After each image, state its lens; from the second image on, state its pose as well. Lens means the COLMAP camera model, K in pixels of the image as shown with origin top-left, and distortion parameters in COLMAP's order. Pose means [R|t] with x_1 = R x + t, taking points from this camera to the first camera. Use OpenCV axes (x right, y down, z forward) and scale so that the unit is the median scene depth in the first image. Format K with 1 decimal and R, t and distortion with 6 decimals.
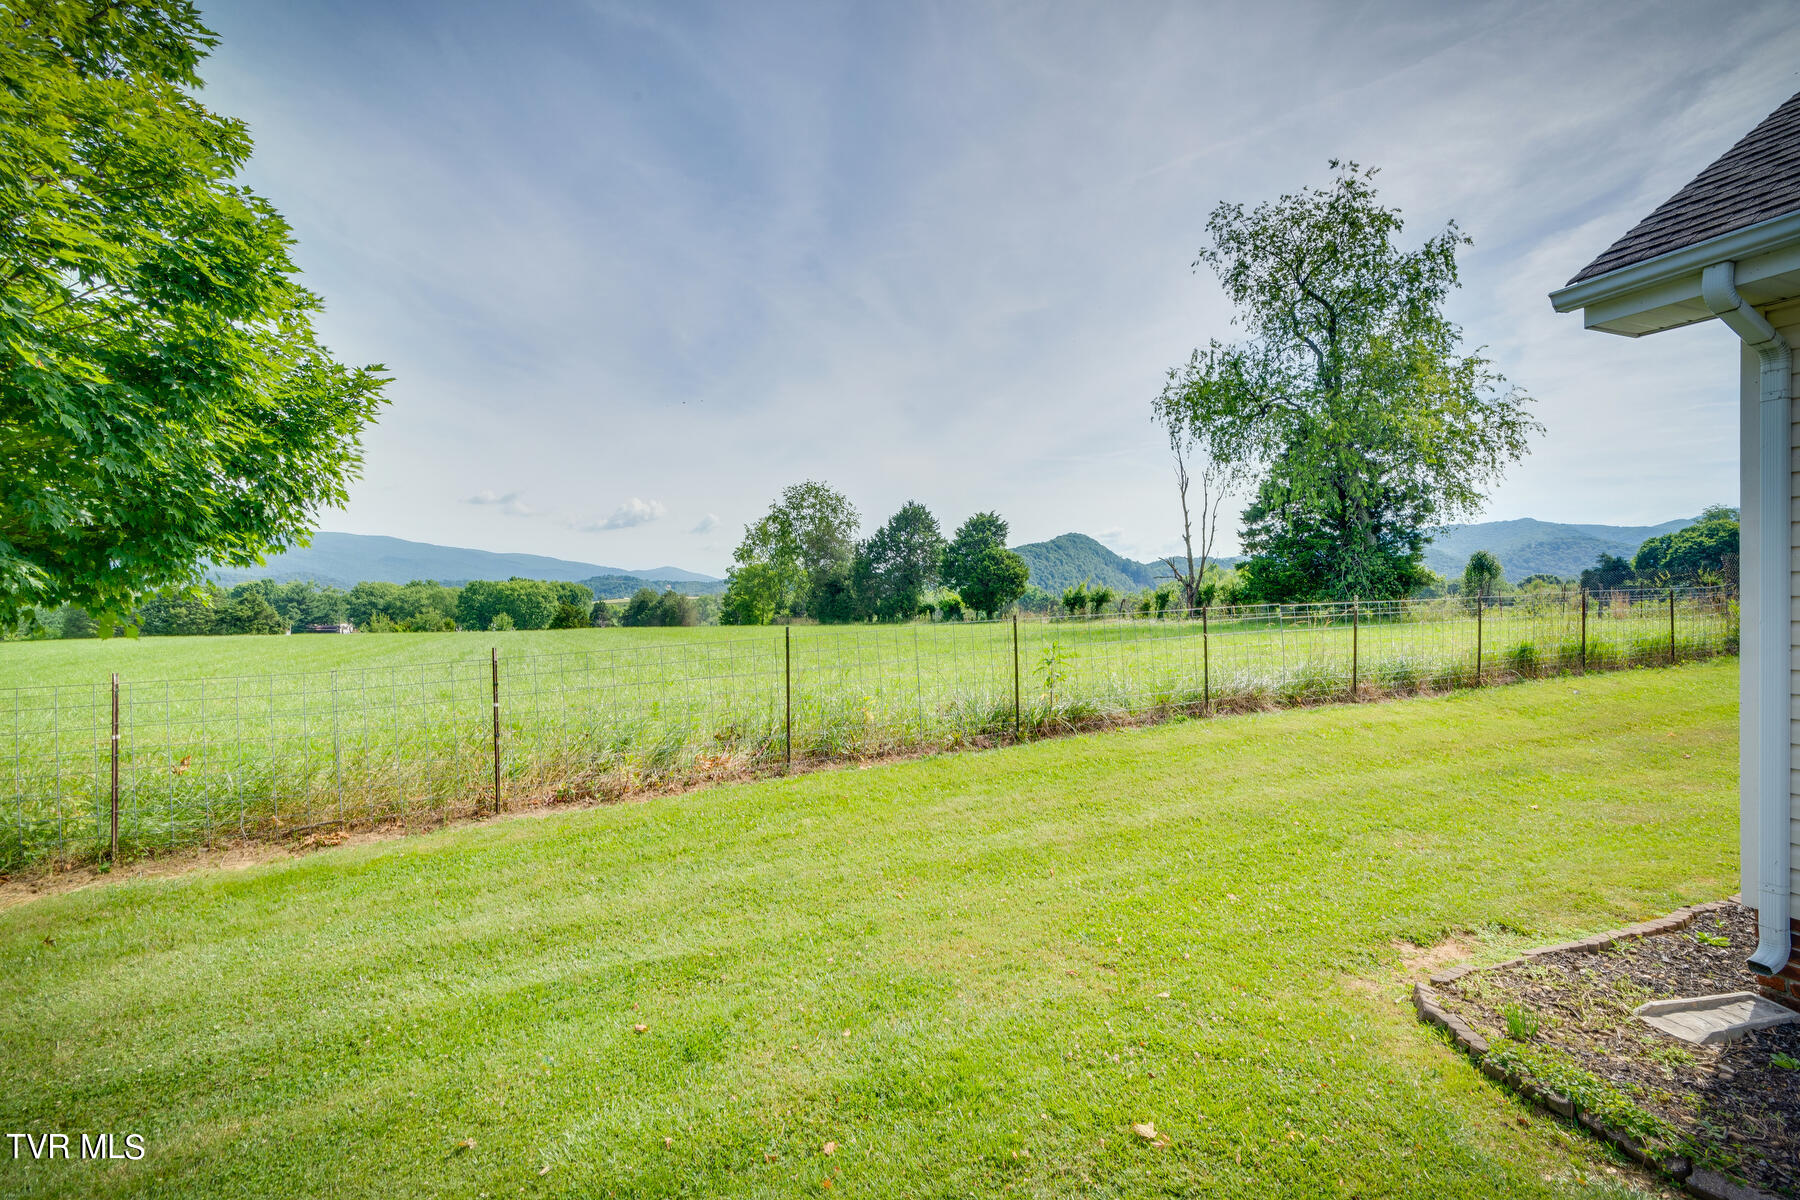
lens RADIAL K [[820.4, 0, 906.5], [0, 820.4, 604.3], [0, 0, 1]] dist [-0.008699, 0.003344]
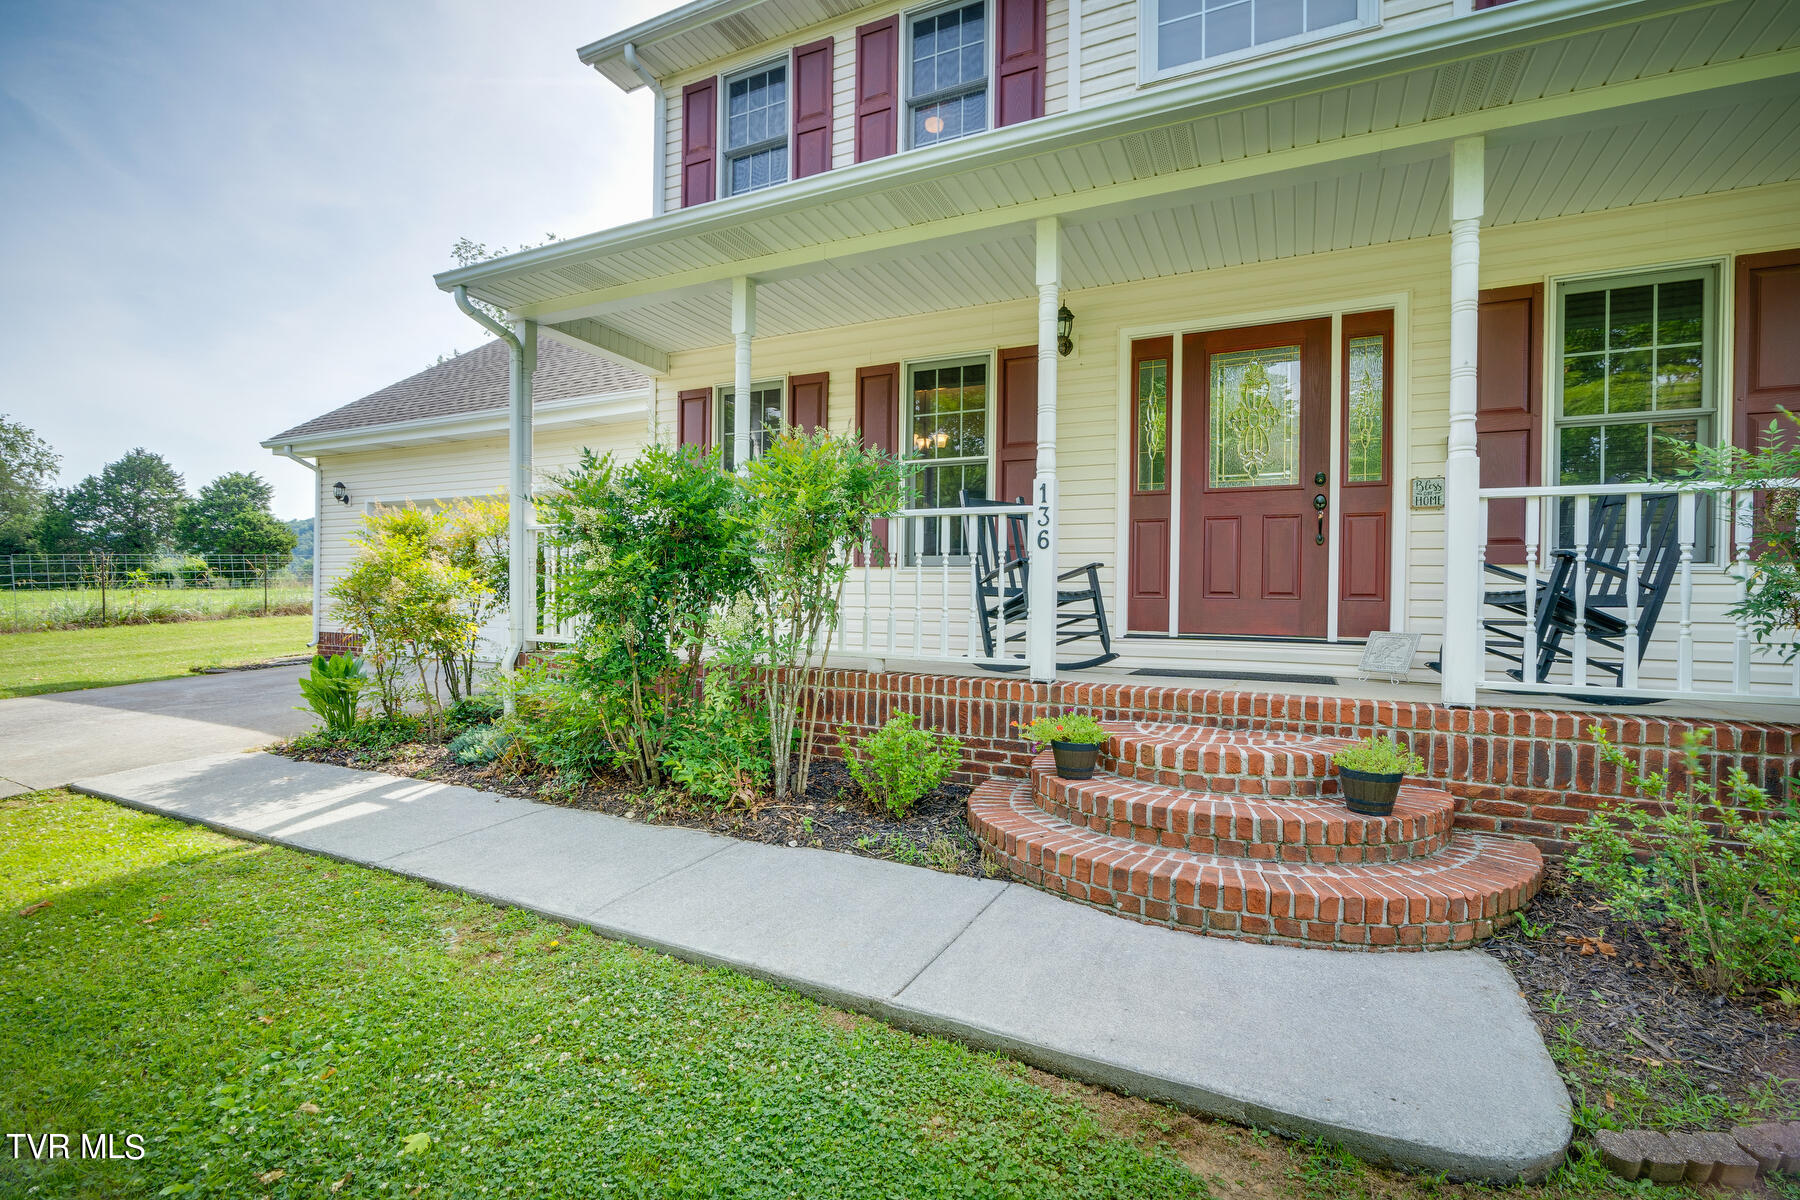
lens RADIAL K [[820.4, 0, 892.7], [0, 820.4, 602.2], [0, 0, 1]] dist [-0.008699, 0.003344]
pose [[0.746300, 0.003810, 0.665598, 0.026001], [-0.017050, 0.999765, 0.013394, 0.007527], [-0.665391, -0.021345, 0.746190, -0.148798]]
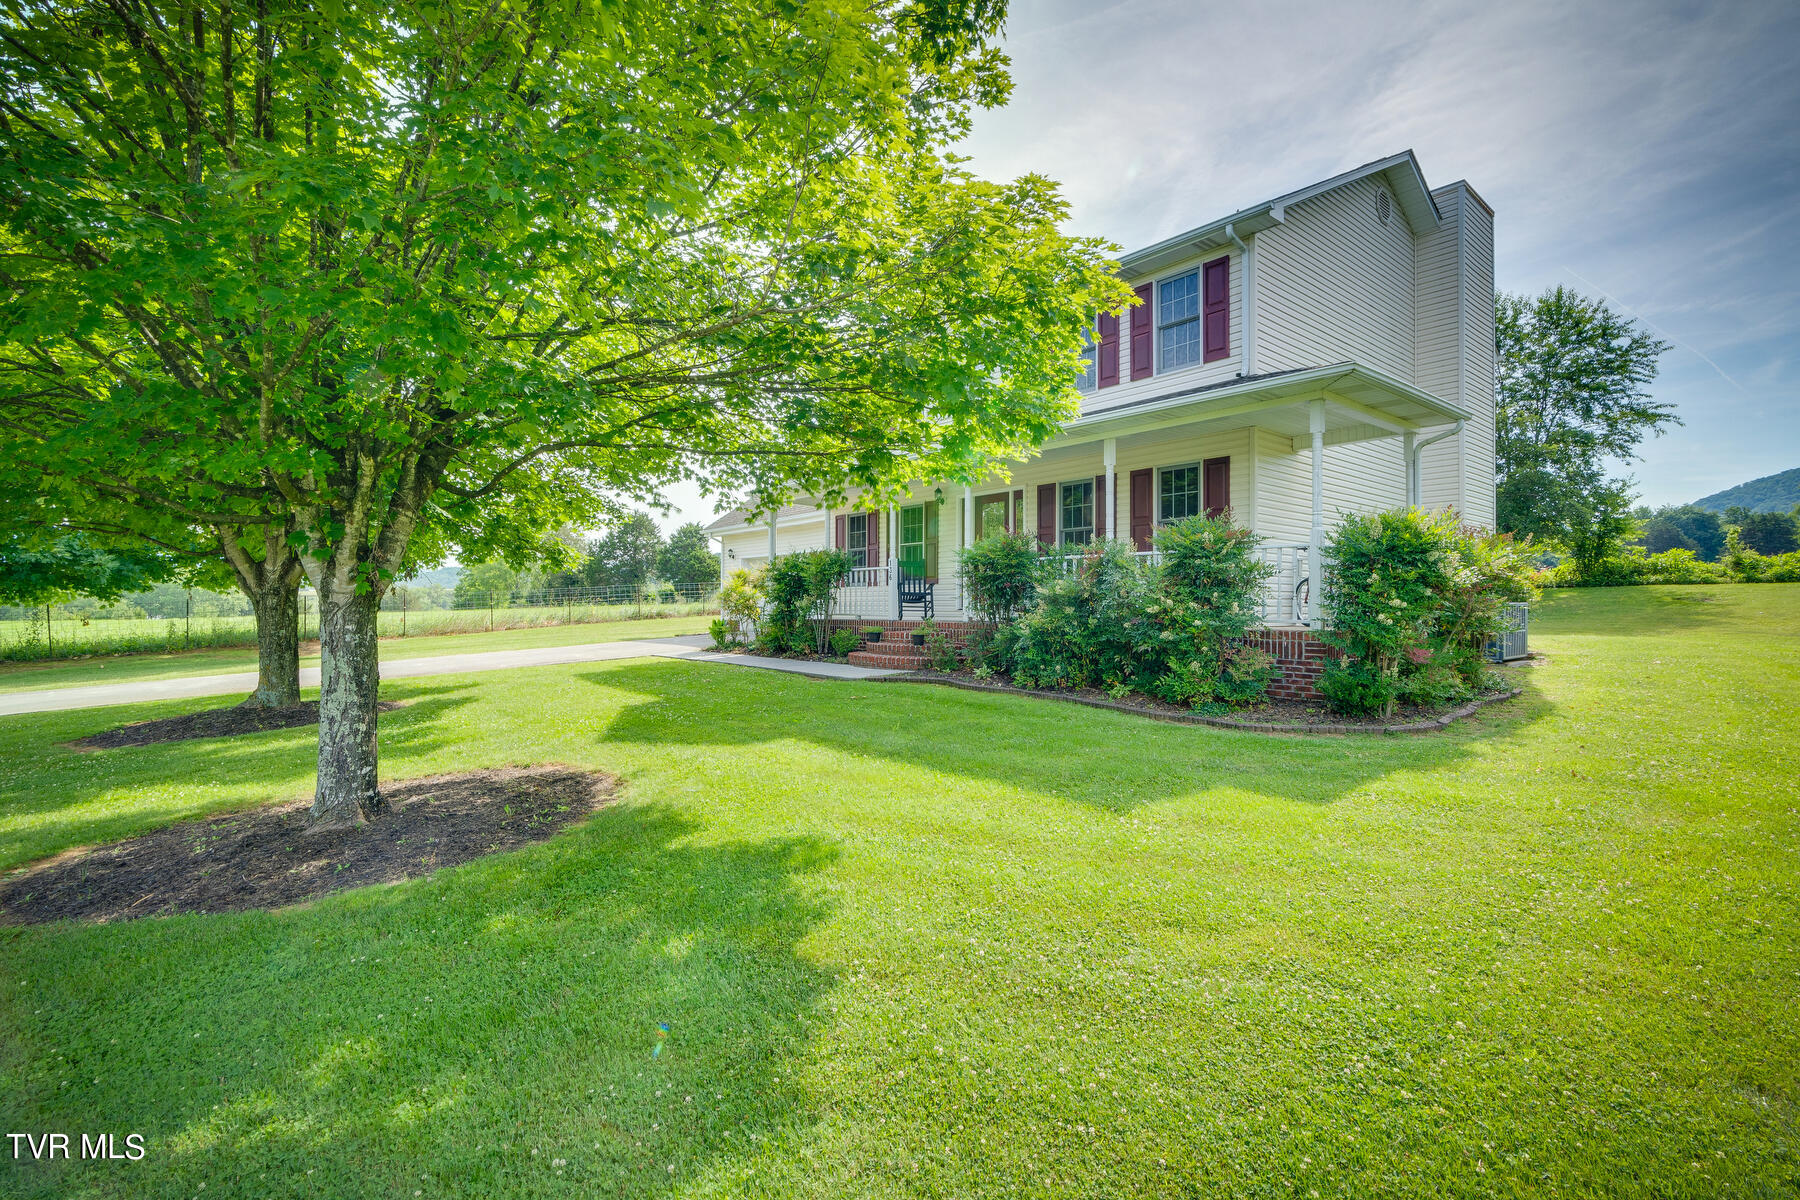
lens RADIAL K [[820.4, 0, 897.1], [0, 820.4, 601.2], [0, 0, 1]] dist [-0.008699, 0.003344]
pose [[0.955806, 0.002795, 0.293984, 0.018162], [-0.003187, 0.999995, 0.000855, 0.009172], [-0.293980, -0.001754, 0.955810, -0.295764]]
